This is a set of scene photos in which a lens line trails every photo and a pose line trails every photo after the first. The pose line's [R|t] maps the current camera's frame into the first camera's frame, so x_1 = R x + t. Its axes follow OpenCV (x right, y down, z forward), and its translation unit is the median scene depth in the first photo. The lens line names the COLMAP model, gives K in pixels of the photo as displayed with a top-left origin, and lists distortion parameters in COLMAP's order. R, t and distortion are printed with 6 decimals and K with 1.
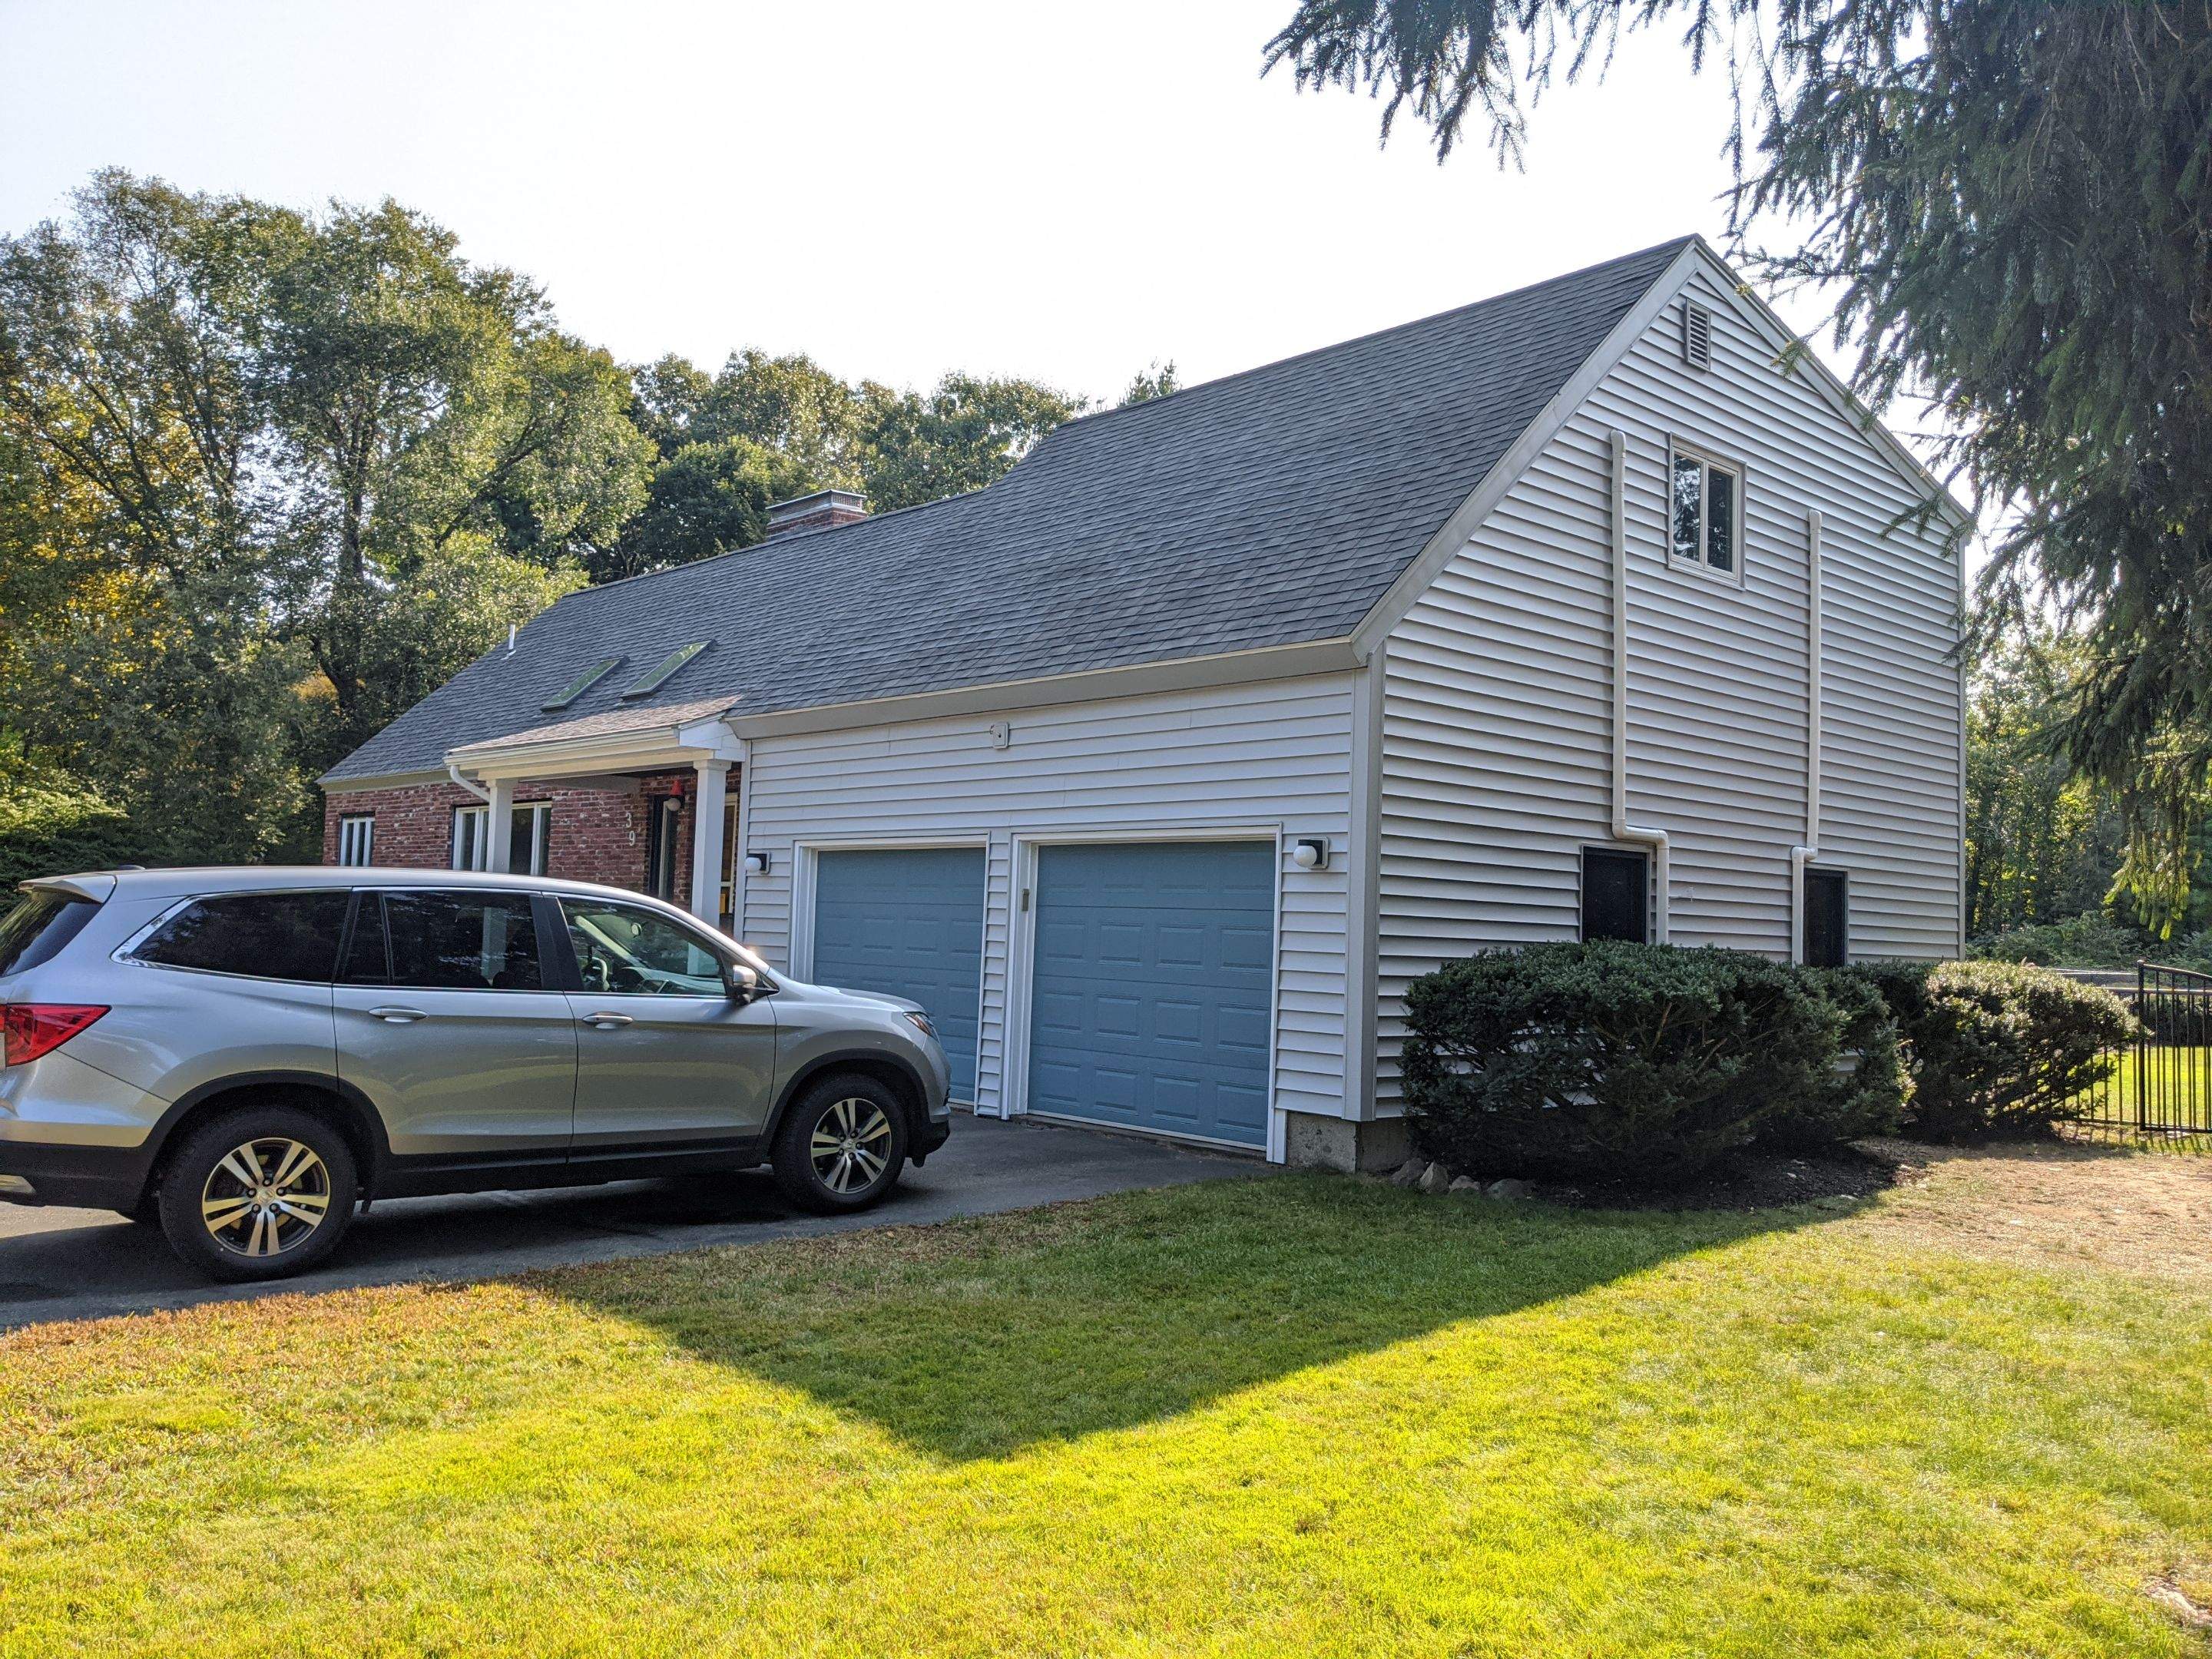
lens RADIAL K [[1726.5, 0, 1147.5], [0, 1726.5, 849.2], [0, 0, 1]] dist [0.044496, -0.077451]
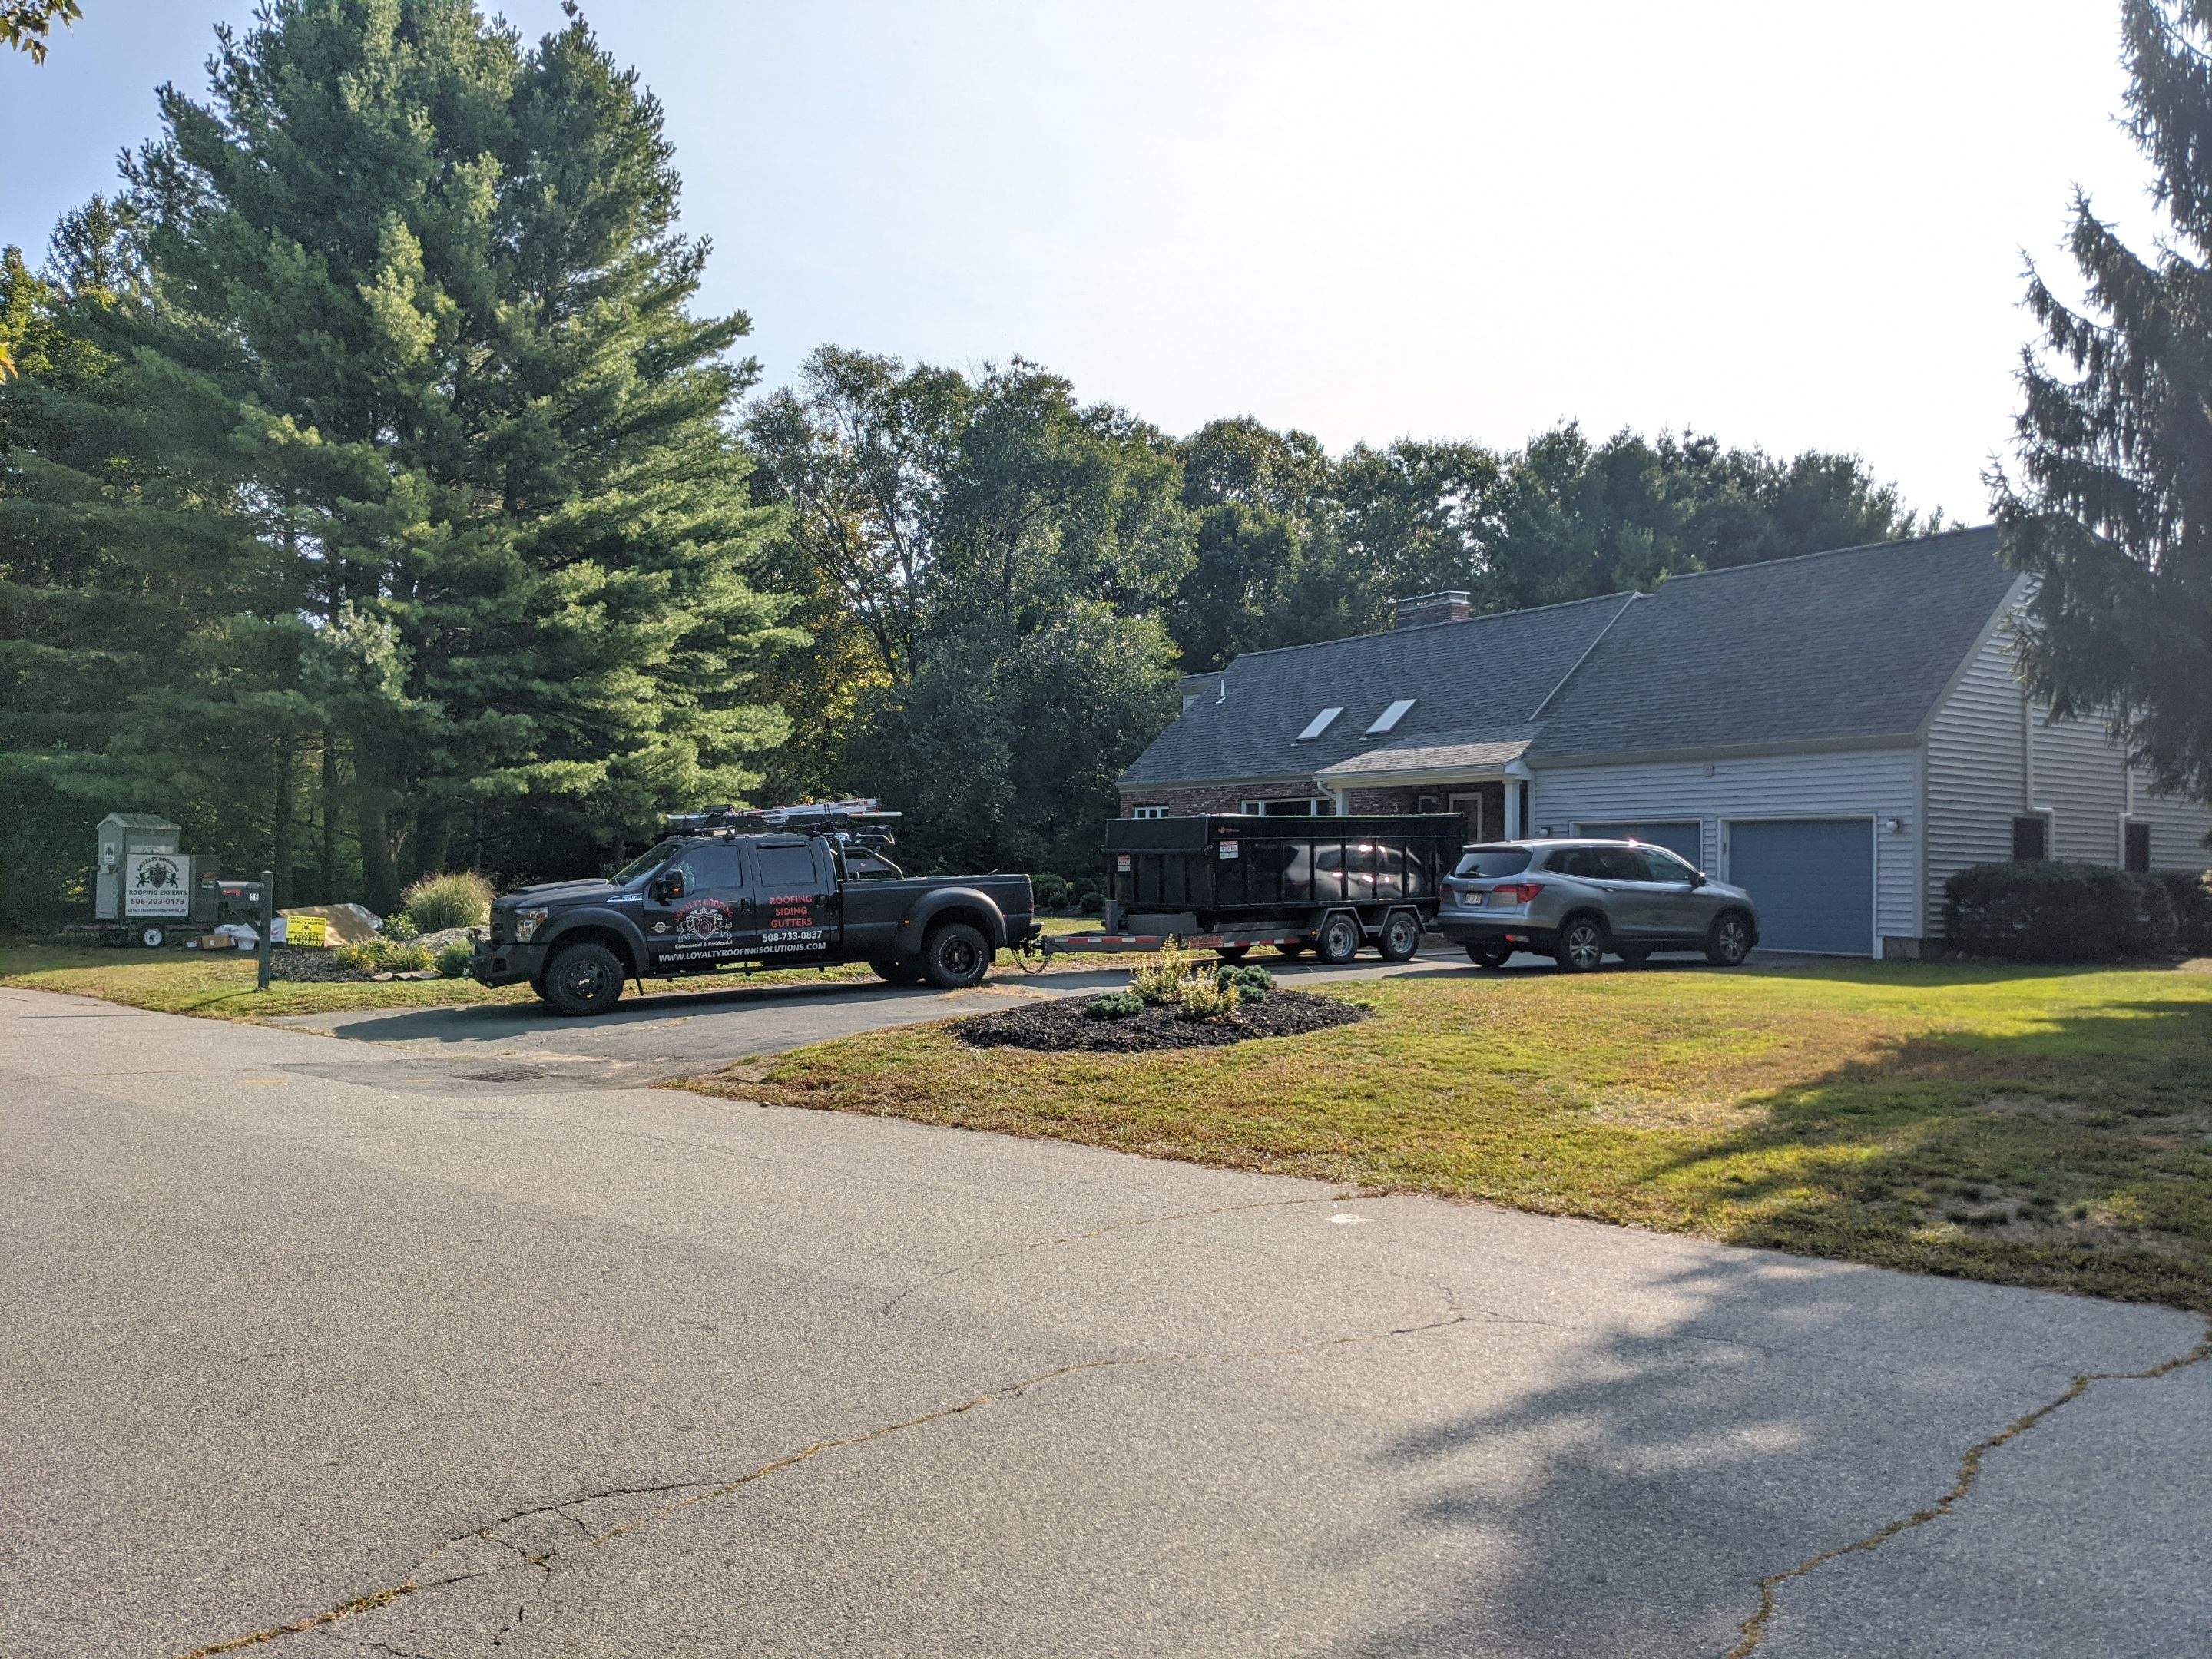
lens RADIAL K [[1726.5, 0, 1122.4], [0, 1726.5, 834.3], [0, 0, 1]] dist [0.044496, -0.077451]
pose [[0.986091, -0.020246, -0.164967, -0.496985], [0.023008, 0.999625, 0.014852, -0.039487], [0.164604, -0.018441, 0.986187, -1.341761]]
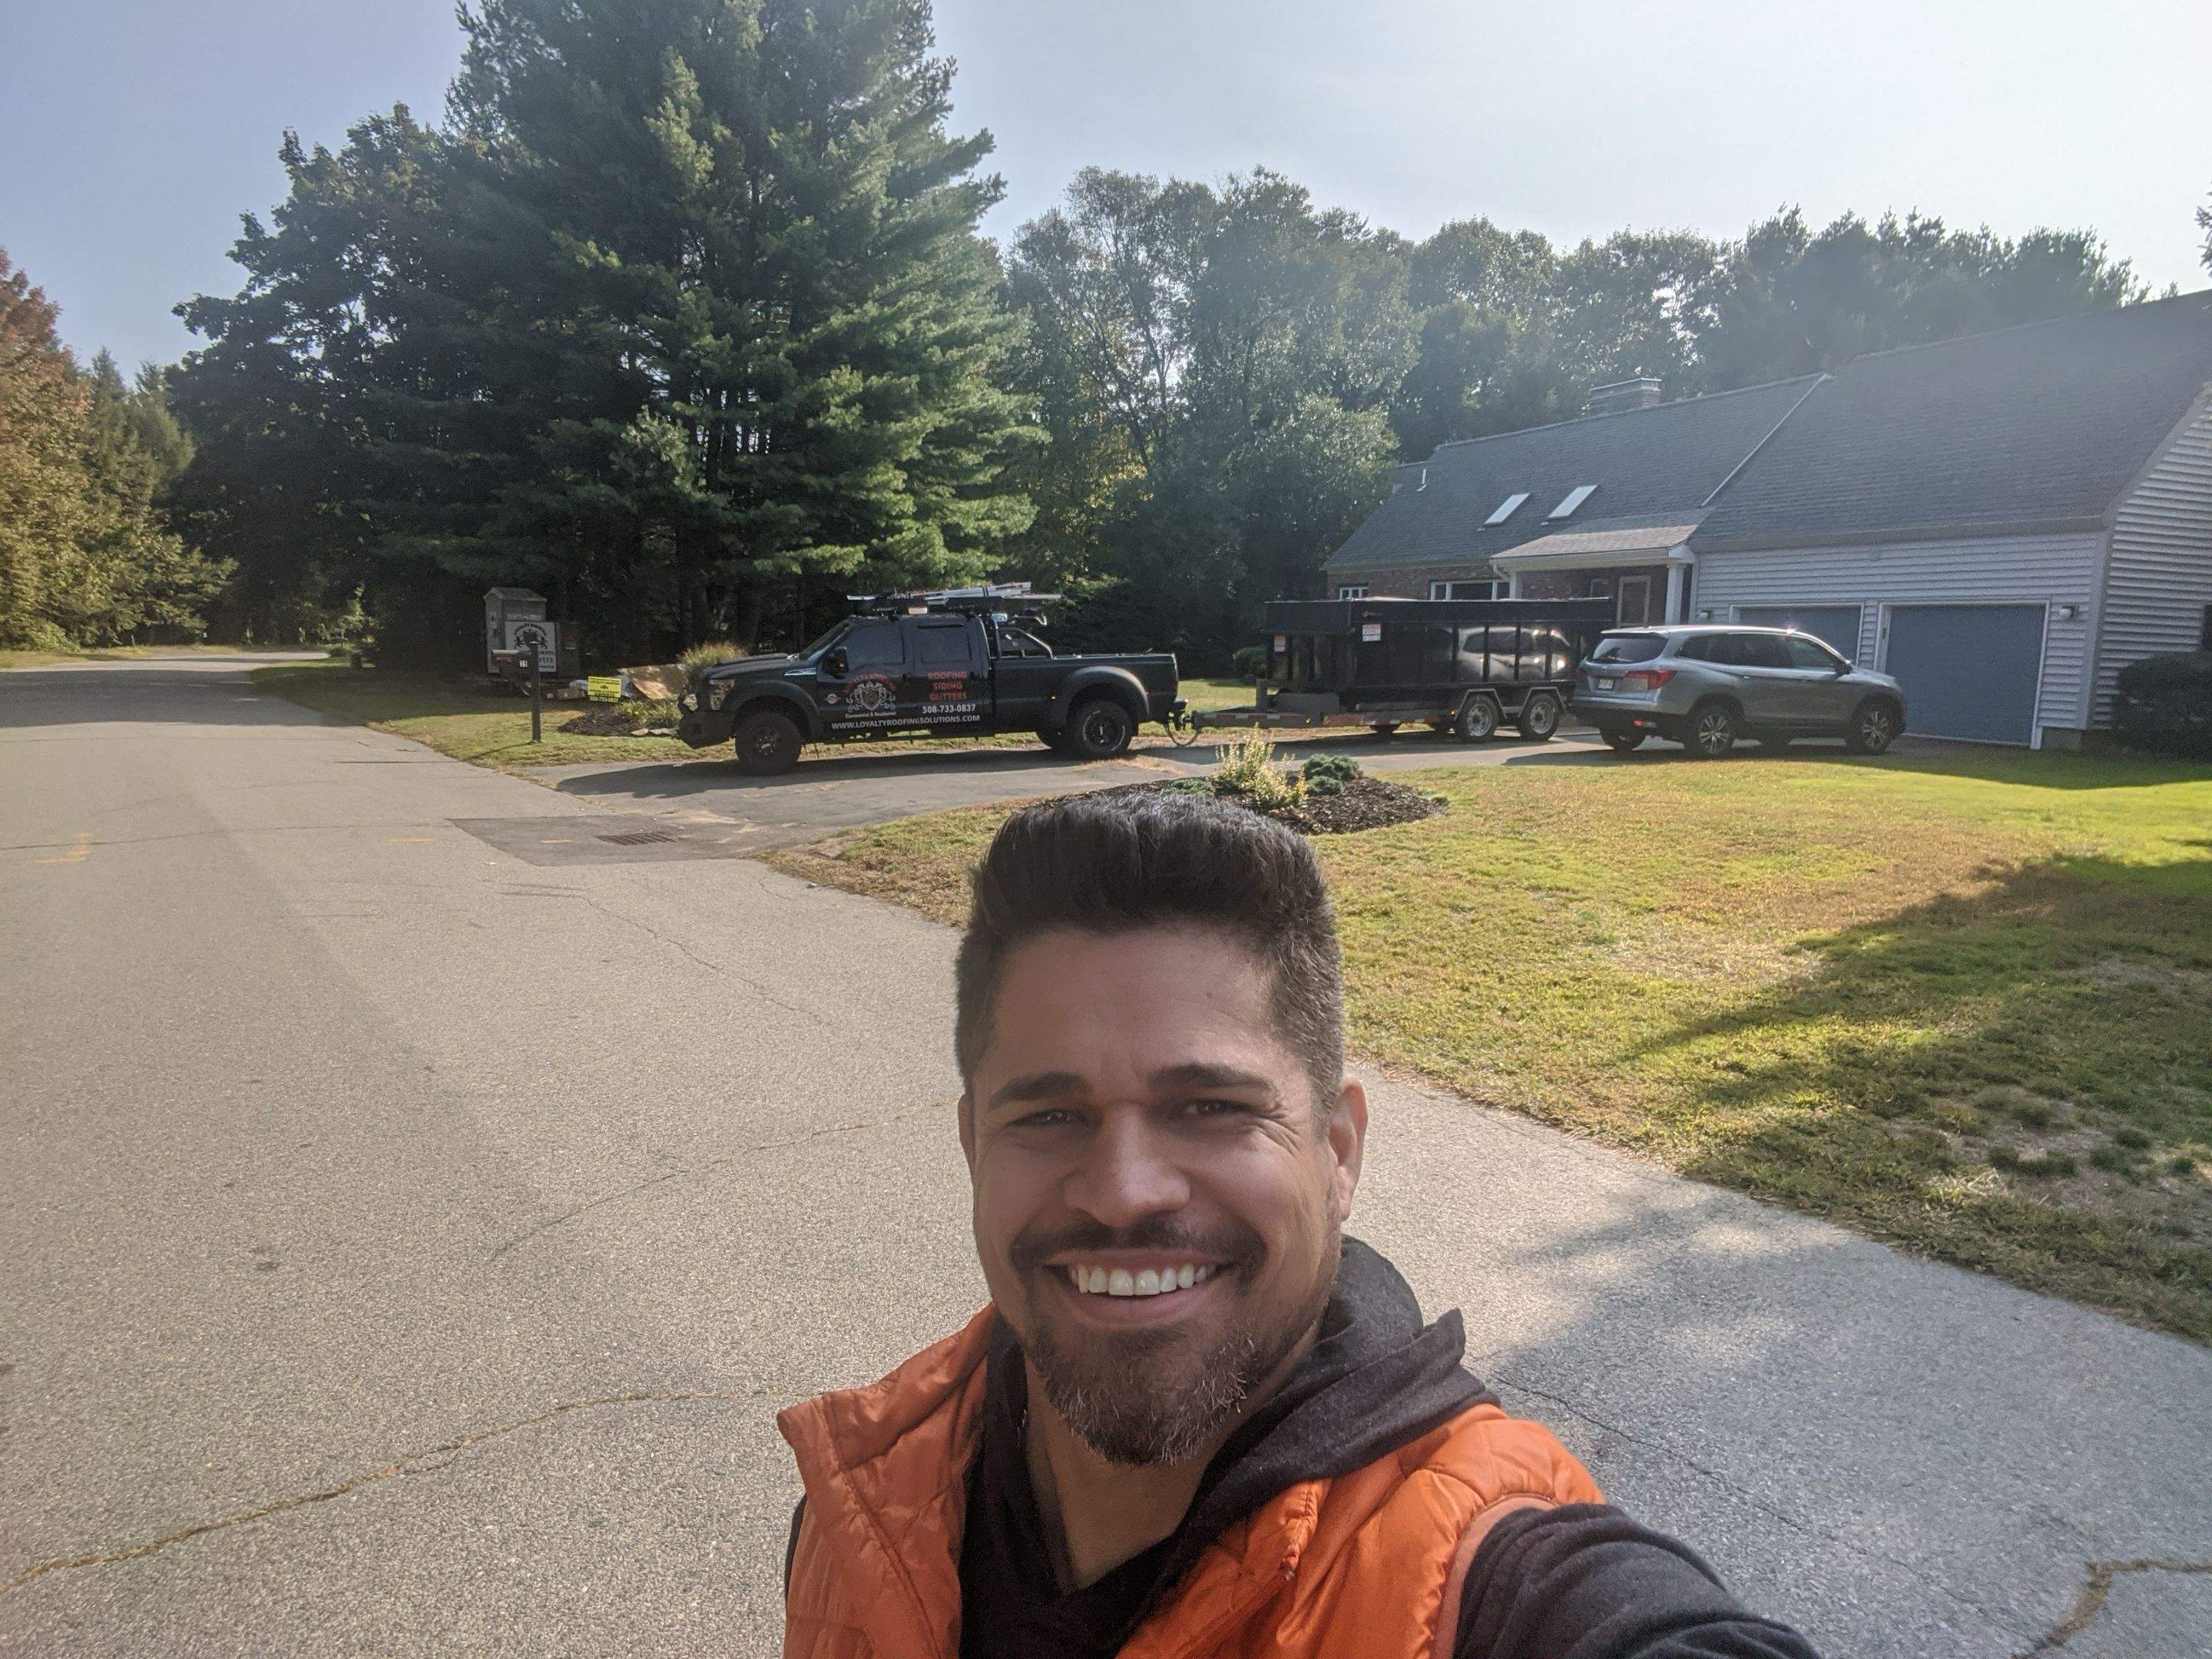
lens RADIAL K [[1406.2, 0, 1119.7], [0, 1406.2, 834.9], [0, 0, 1]] dist [0.021171, -0.021032]
pose [[0.939892, 0.042457, -0.338823, -0.397673], [0.017811, 0.984794, 0.172811, -0.048345], [0.341008, -0.168458, 0.924844, -1.083198]]
